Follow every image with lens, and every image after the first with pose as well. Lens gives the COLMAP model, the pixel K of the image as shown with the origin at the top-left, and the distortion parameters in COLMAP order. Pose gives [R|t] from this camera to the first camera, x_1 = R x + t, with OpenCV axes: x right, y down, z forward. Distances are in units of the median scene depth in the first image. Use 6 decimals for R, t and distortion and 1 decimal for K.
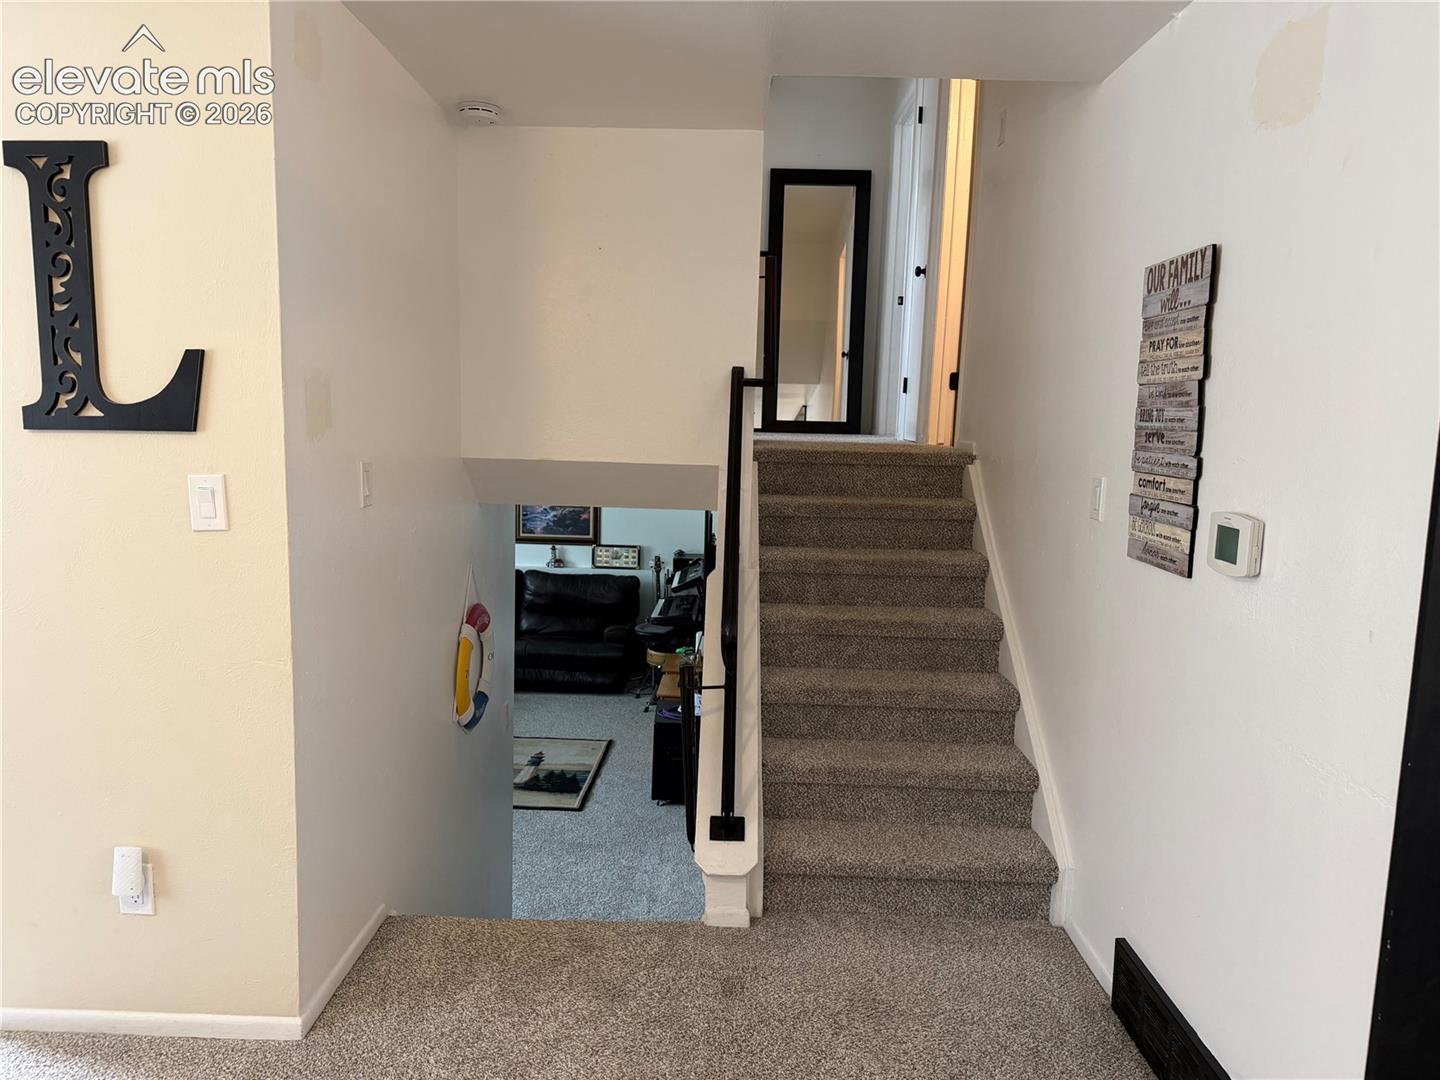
lens RADIAL K [[1016.0, 0, 720.0], [0, 1016.0, 543.8], [0, 0, 1]] dist [0.065162, -0.088415]
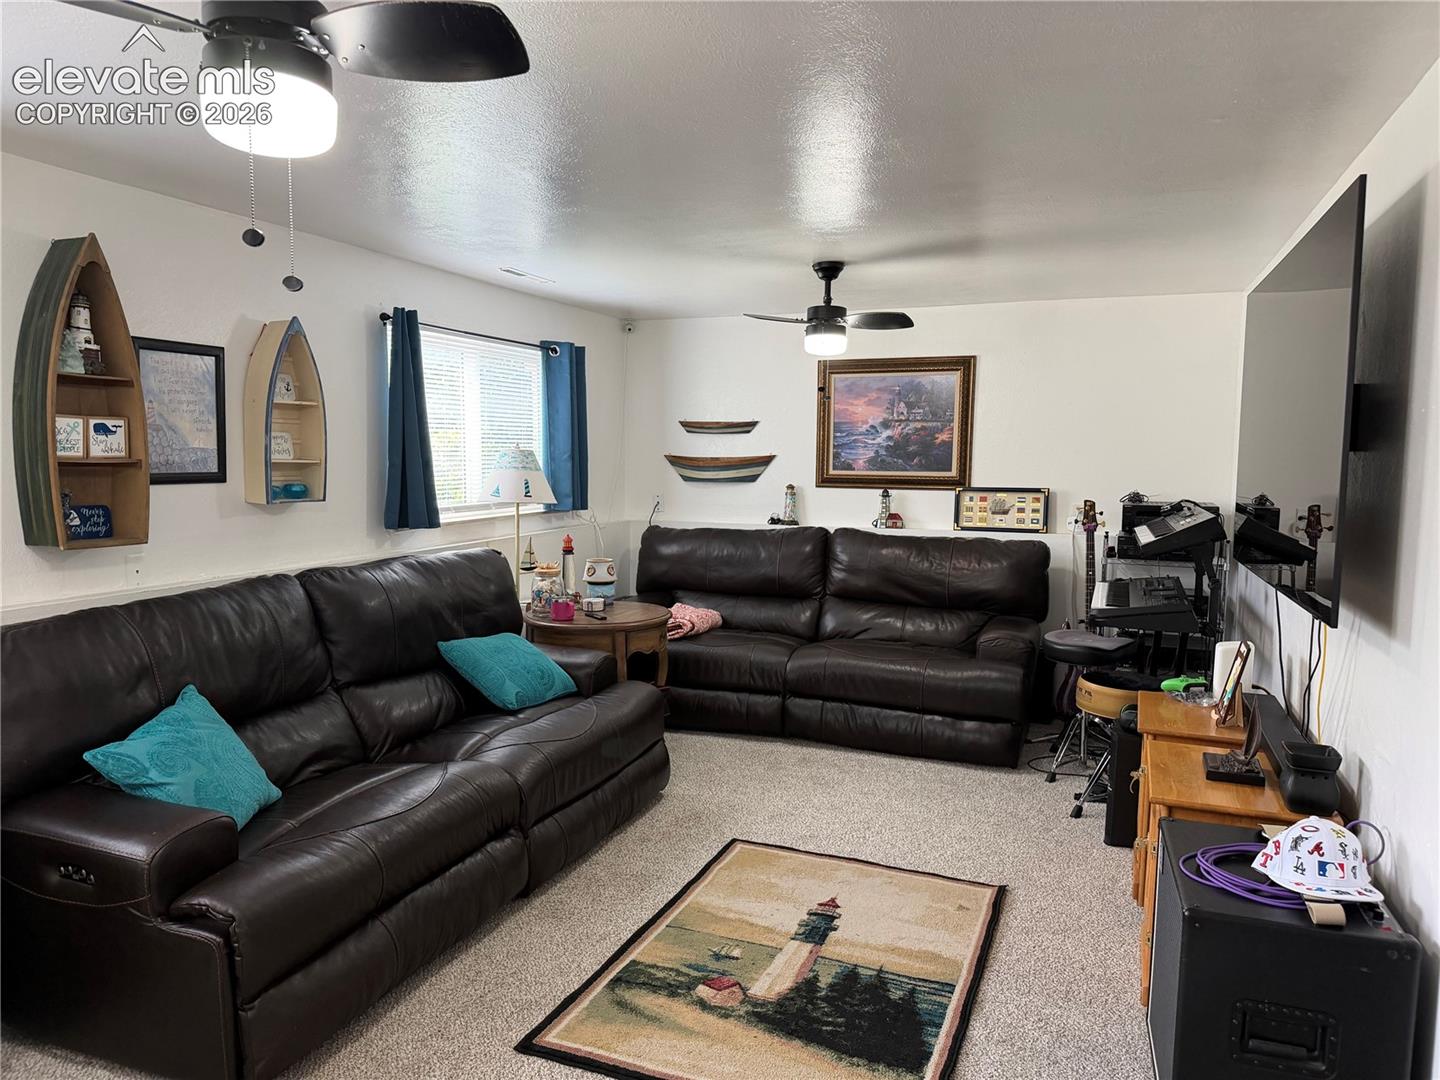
lens RADIAL K [[1016.0, 0, 689.0], [0, 1016.0, 543.4], [0, 0, 1]] dist [0.065162, -0.088415]
pose [[0.932432, 0.016398, -0.360974, -0.064741], [-0.030111, 0.999021, -0.032398, 0.057988], [0.360089, 0.041079, 0.932013, 0.464553]]
